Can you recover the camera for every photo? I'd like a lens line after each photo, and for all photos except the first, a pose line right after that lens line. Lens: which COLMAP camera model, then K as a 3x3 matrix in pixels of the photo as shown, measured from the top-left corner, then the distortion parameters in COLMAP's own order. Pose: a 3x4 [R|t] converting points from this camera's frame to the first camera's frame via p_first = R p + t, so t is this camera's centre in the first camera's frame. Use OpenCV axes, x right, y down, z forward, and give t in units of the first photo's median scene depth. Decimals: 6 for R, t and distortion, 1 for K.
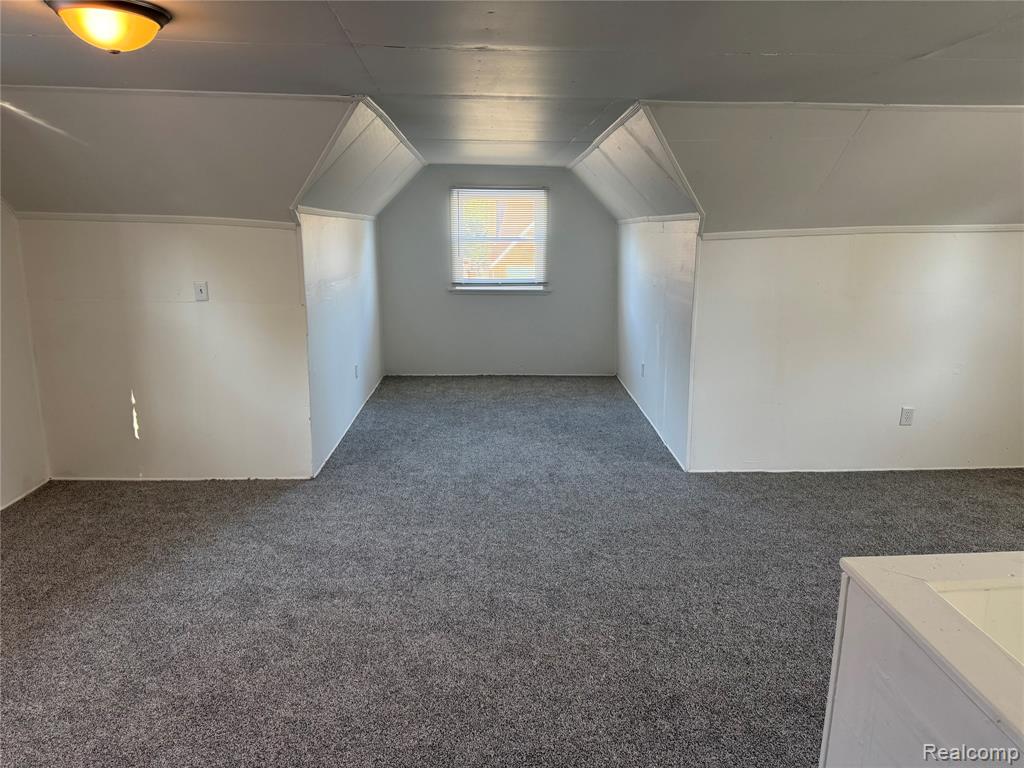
lens RADIAL K [[720.2, 0, 509.4], [0, 720.2, 383.3], [0, 0, 1]] dist [0.050824, -0.060590]
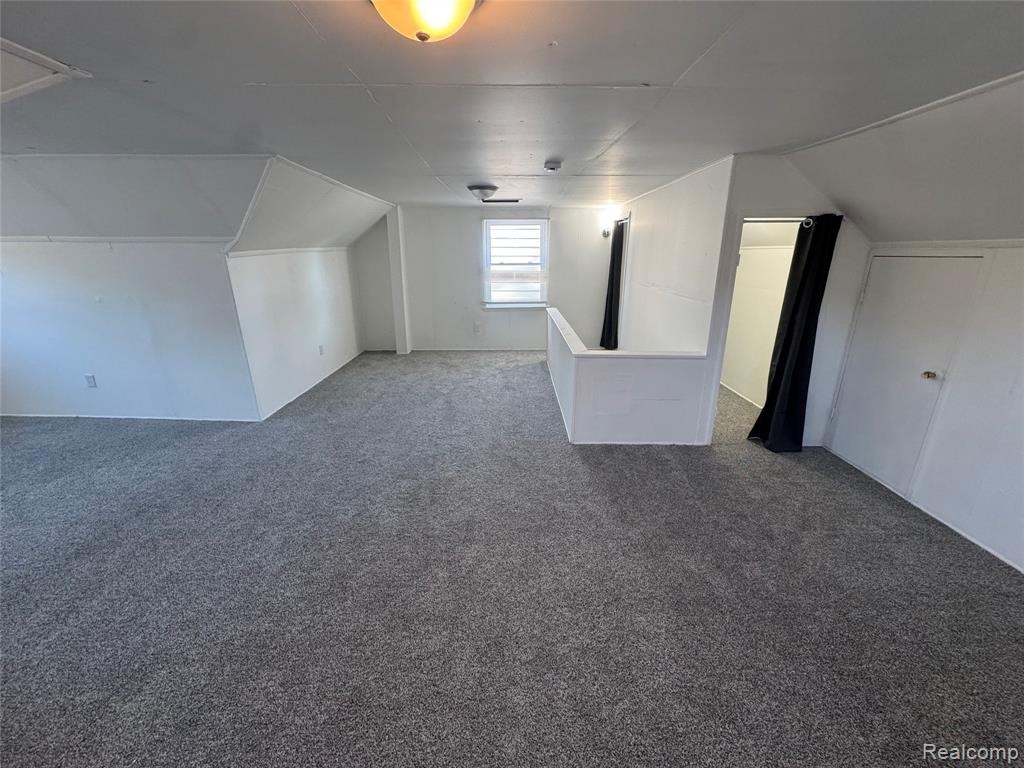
lens RADIAL K [[412.5, 0, 509.2], [0, 412.5, 381.3], [0, 0, 1]] dist [-0.008191, 0.000499]
pose [[0.039934, -0.302715, 0.952244, -0.525015], [0.206087, 0.935009, 0.288593, -0.092810], [-0.977718, 0.184721, 0.099725, 0.439298]]
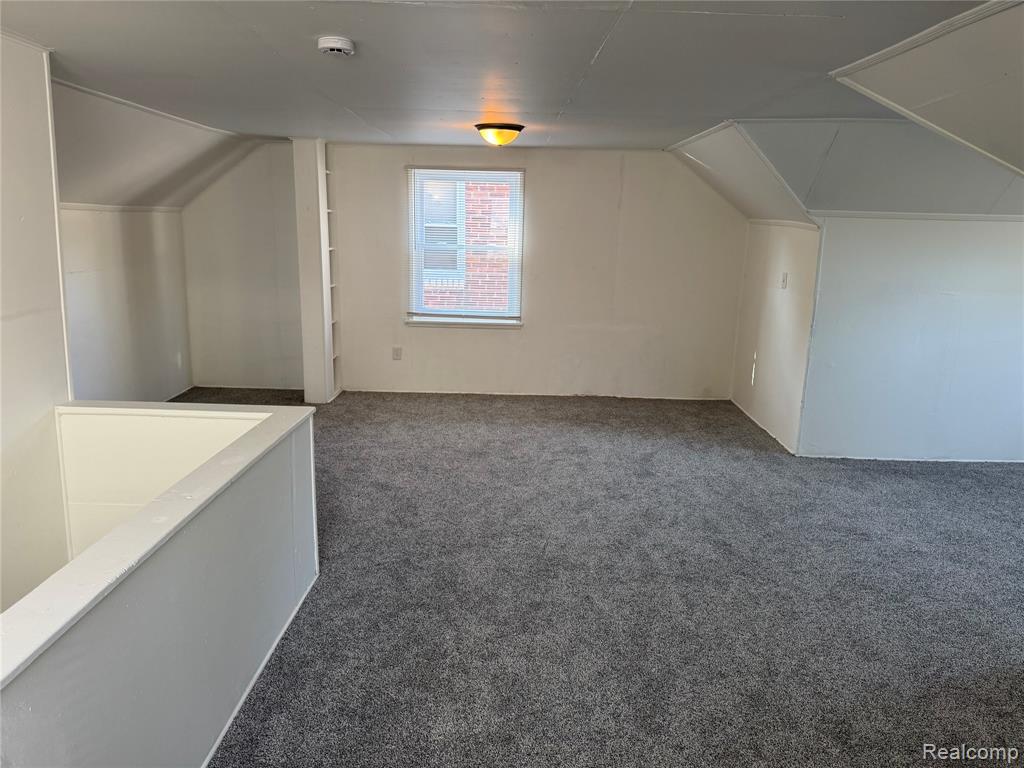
lens RADIAL K [[720.2, 0, 505.8], [0, 720.2, 383.4], [0, 0, 1]] dist [0.050824, -0.060590]
pose [[-0.045188, 0.220193, -0.974409, 0.827143], [-0.226628, 0.947714, 0.224671, -0.126974], [0.972932, 0.230981, 0.007076, 0.534216]]
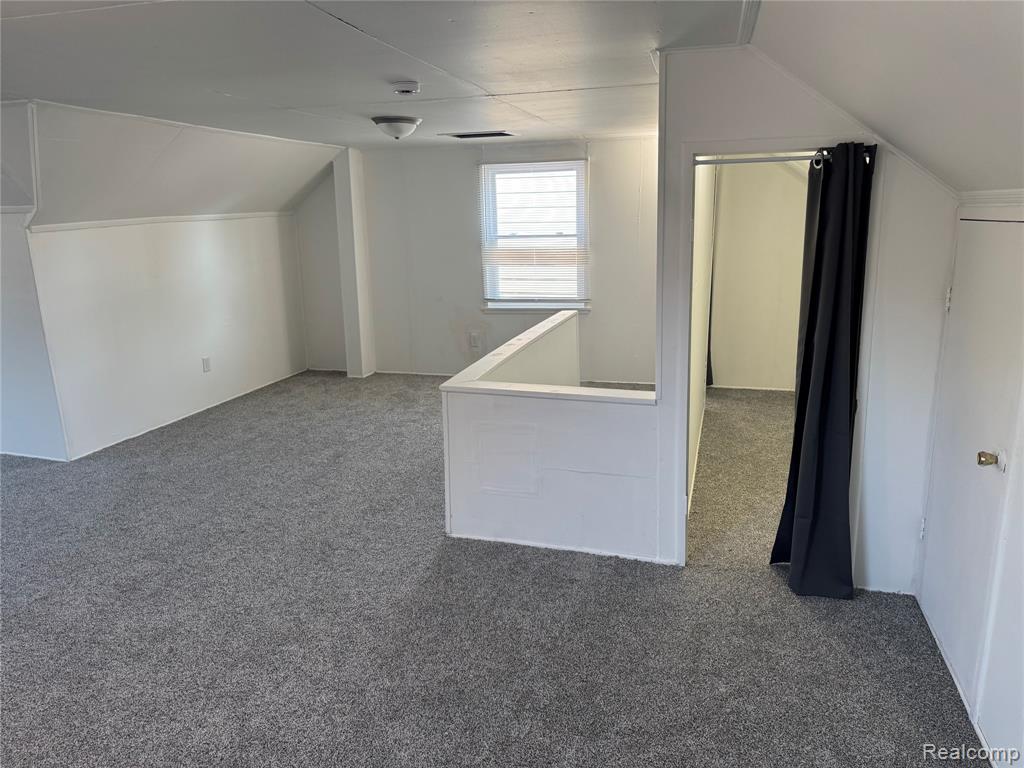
lens RADIAL K [[720.2, 0, 516.3], [0, 720.2, 389.2], [0, 0, 1]] dist [0.050824, -0.060590]
pose [[0.312990, -0.234766, 0.920284, -0.501114], [0.214037, 0.961477, 0.172480, -0.017622], [-0.925324, 0.142991, 0.351182, 0.046785]]
